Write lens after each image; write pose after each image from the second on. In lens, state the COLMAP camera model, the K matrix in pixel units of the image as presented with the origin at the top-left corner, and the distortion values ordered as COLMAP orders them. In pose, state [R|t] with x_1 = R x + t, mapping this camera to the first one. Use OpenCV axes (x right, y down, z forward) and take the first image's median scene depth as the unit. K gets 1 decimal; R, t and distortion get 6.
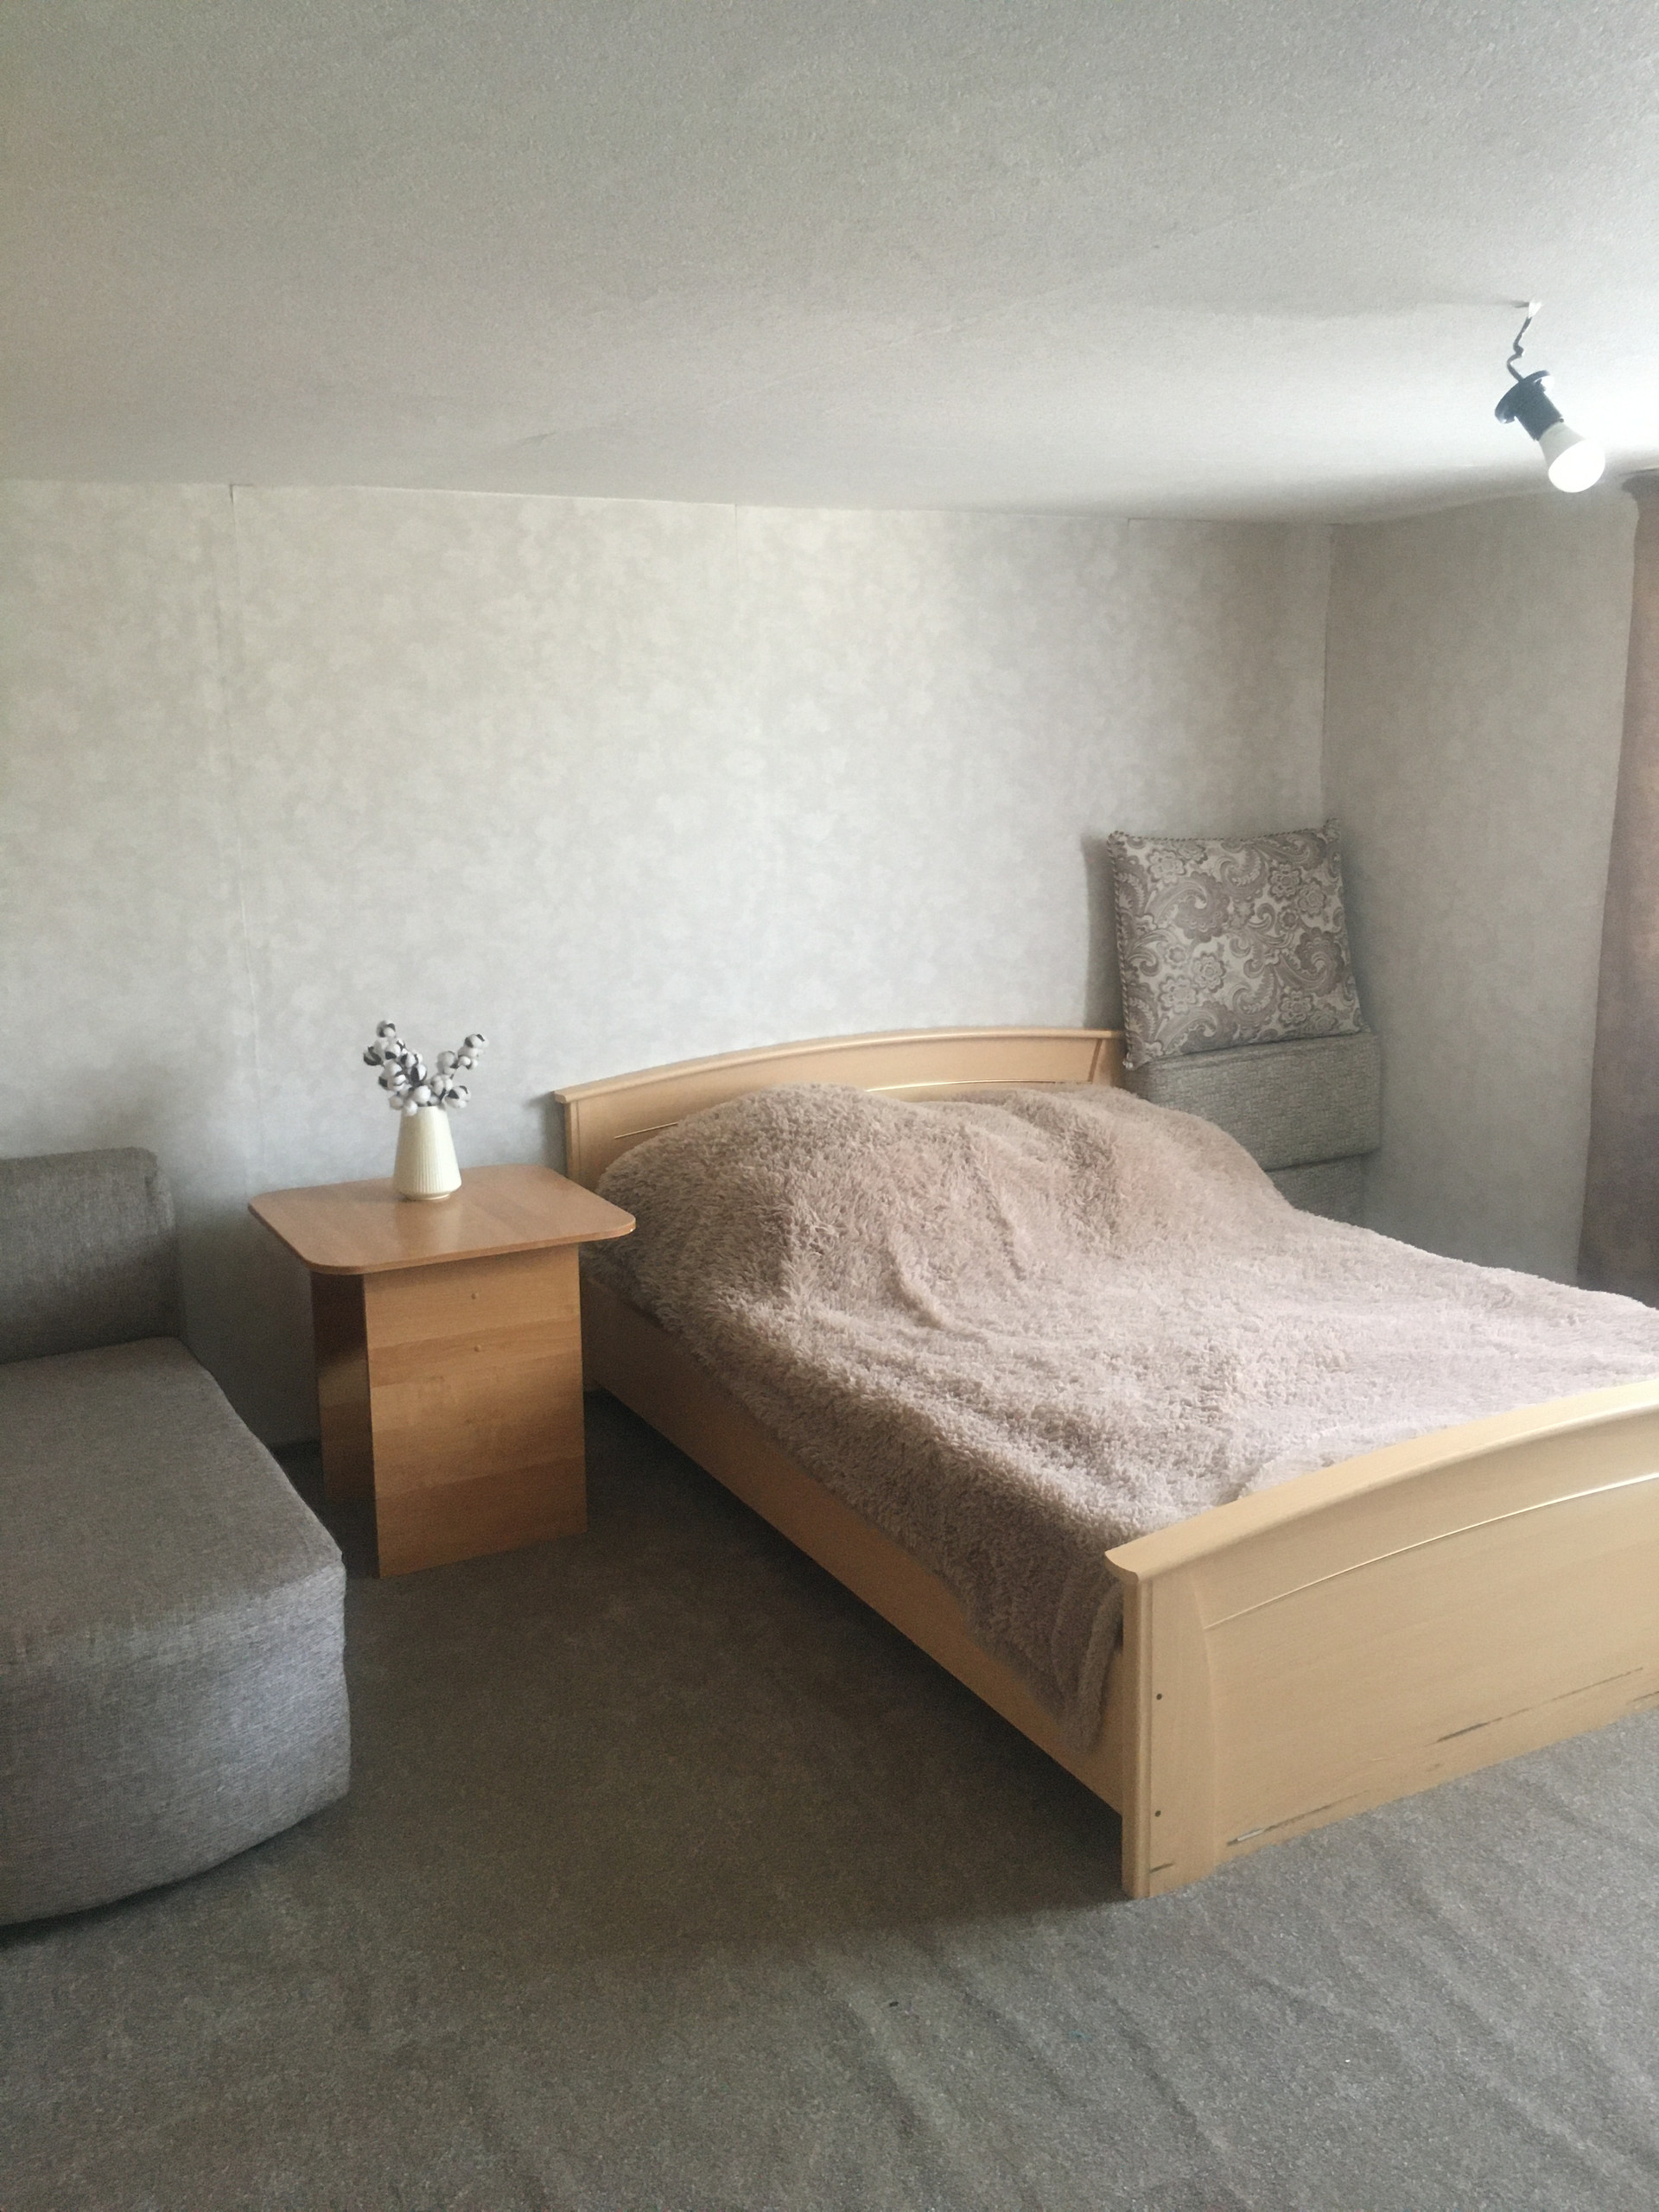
lens RADIAL K [[1890.4, 0, 844.3], [0, 1890.4, 1111.0], [0, 0, 1]] dist [0.082456, -0.103056]
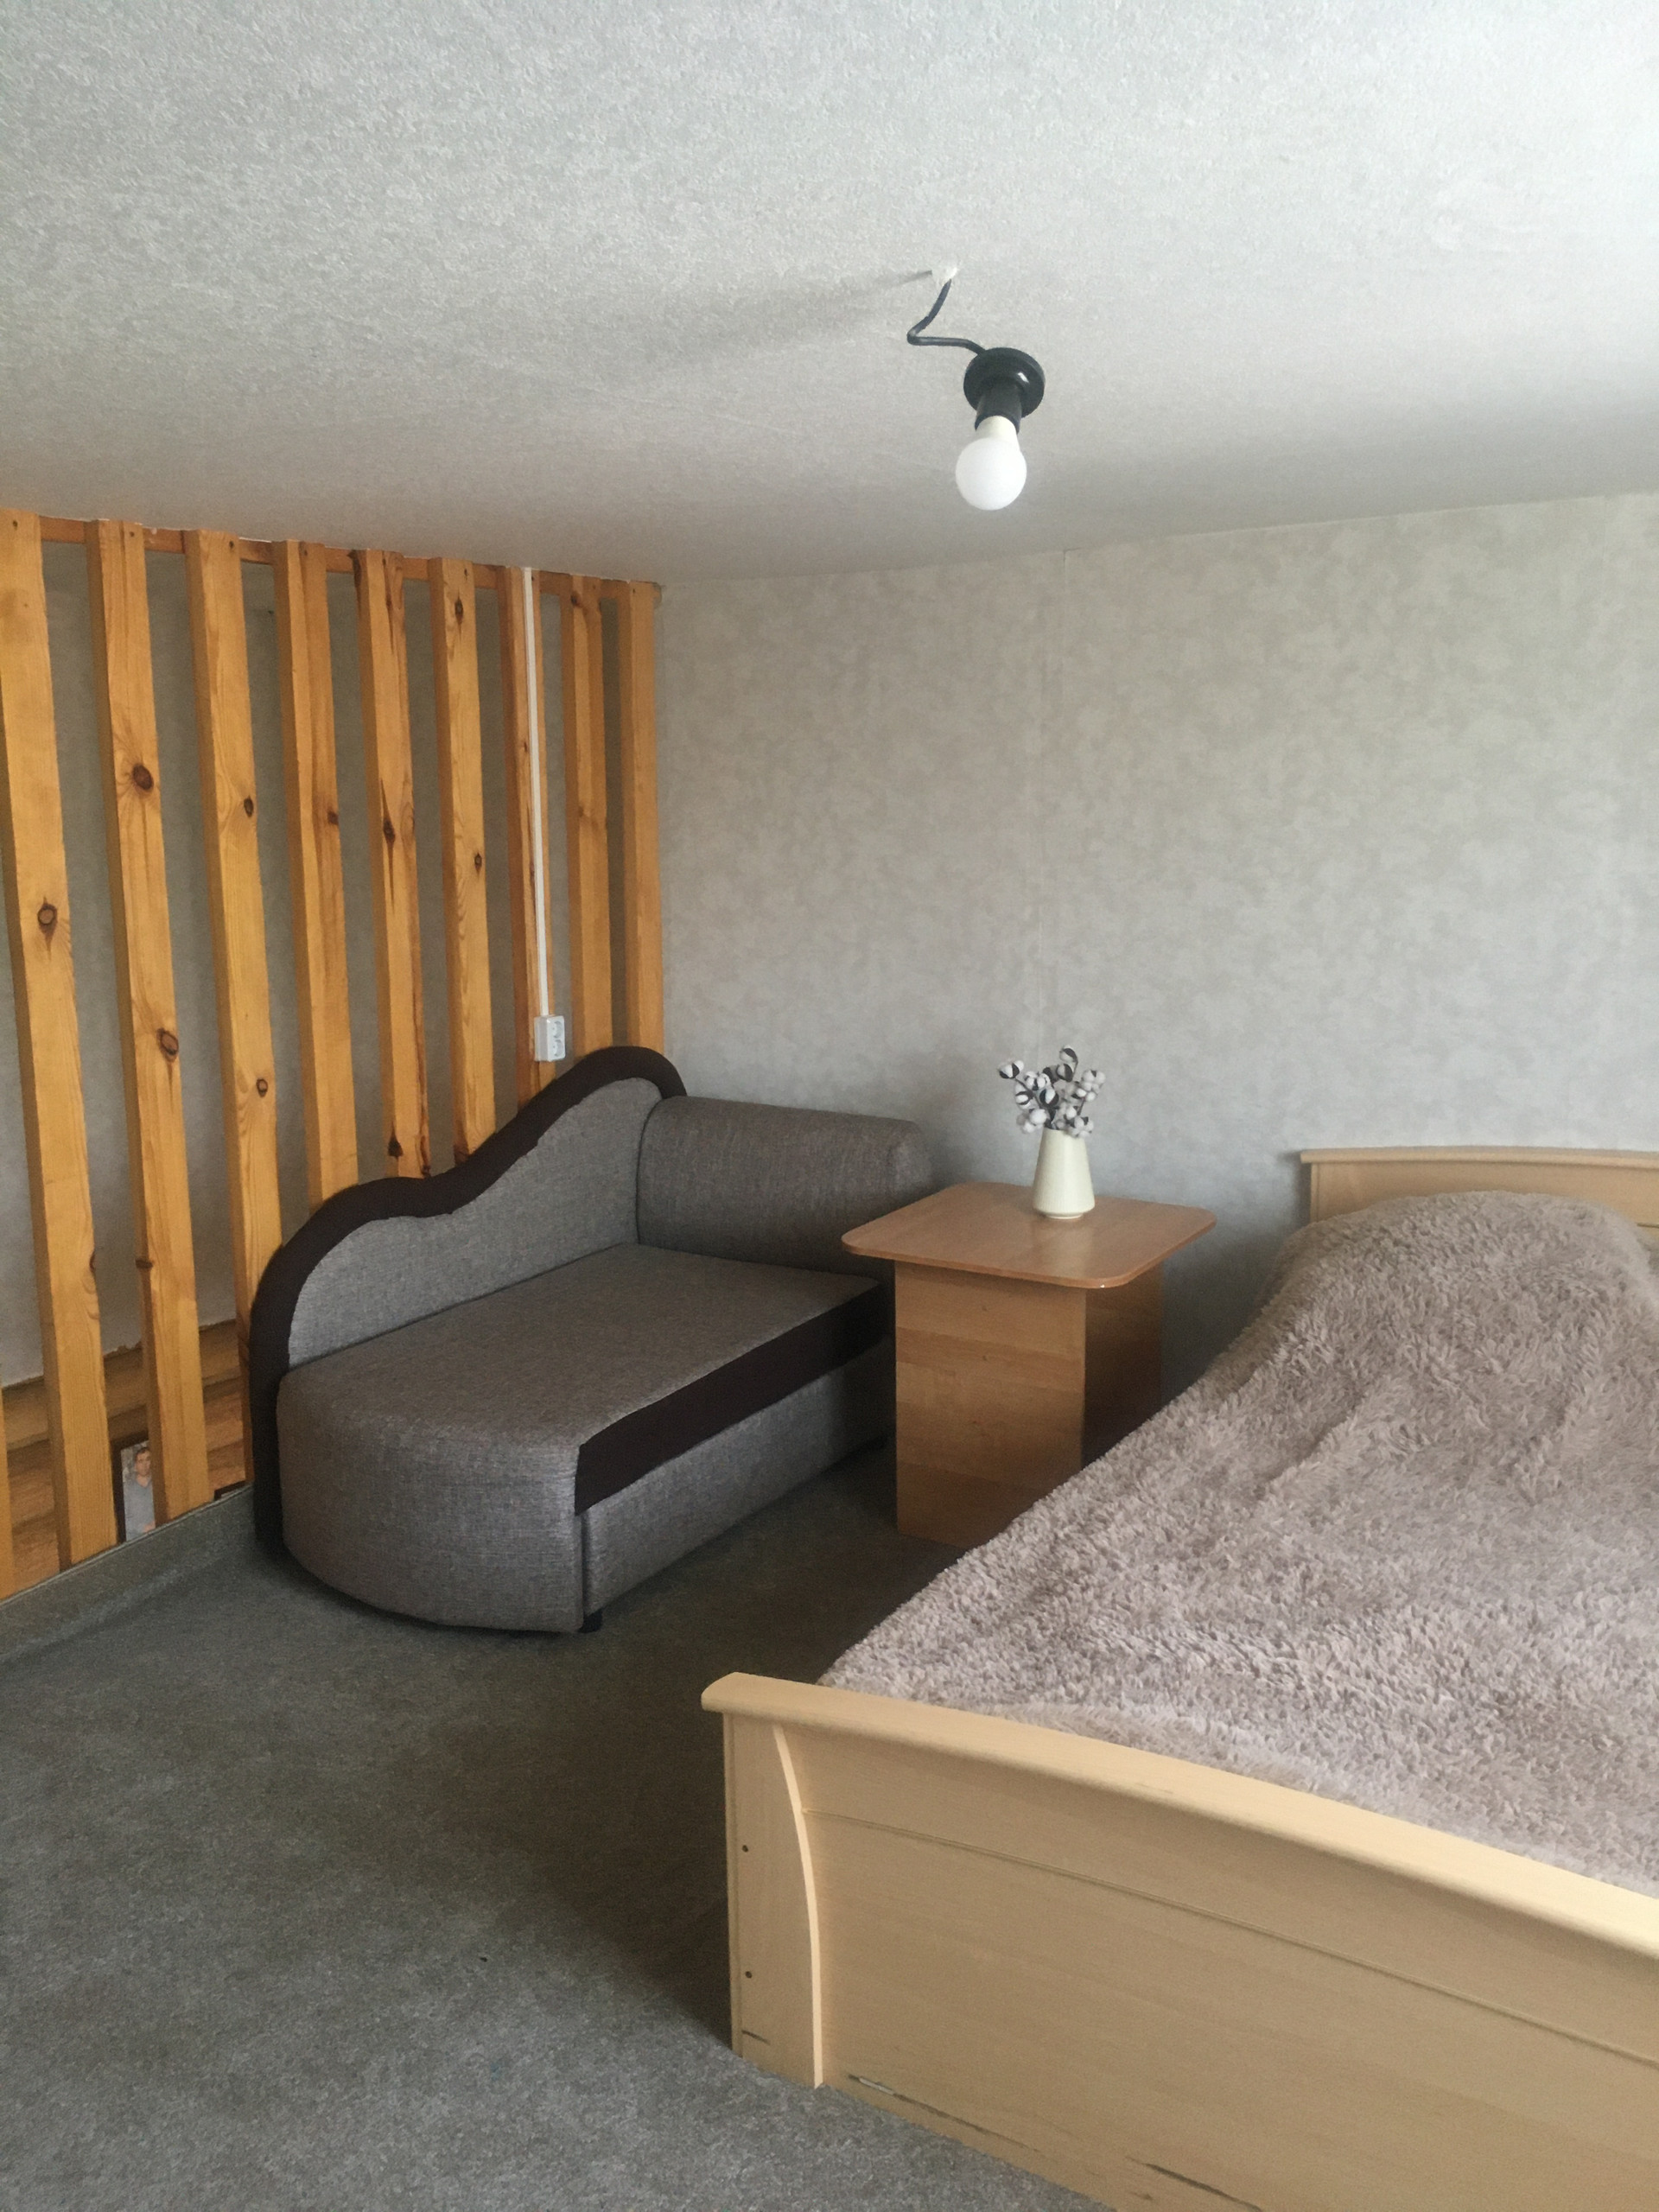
lens RADIAL K [[1890.4, 0, 824.8], [0, 1890.4, 1109.1], [0, 0, 1]] dist [0.082456, -0.103056]
pose [[0.483857, 0.164335, -0.859579, 0.577181], [-0.163800, 0.981859, 0.095510, -0.086661], [0.859681, 0.094586, 0.501998, 0.336700]]
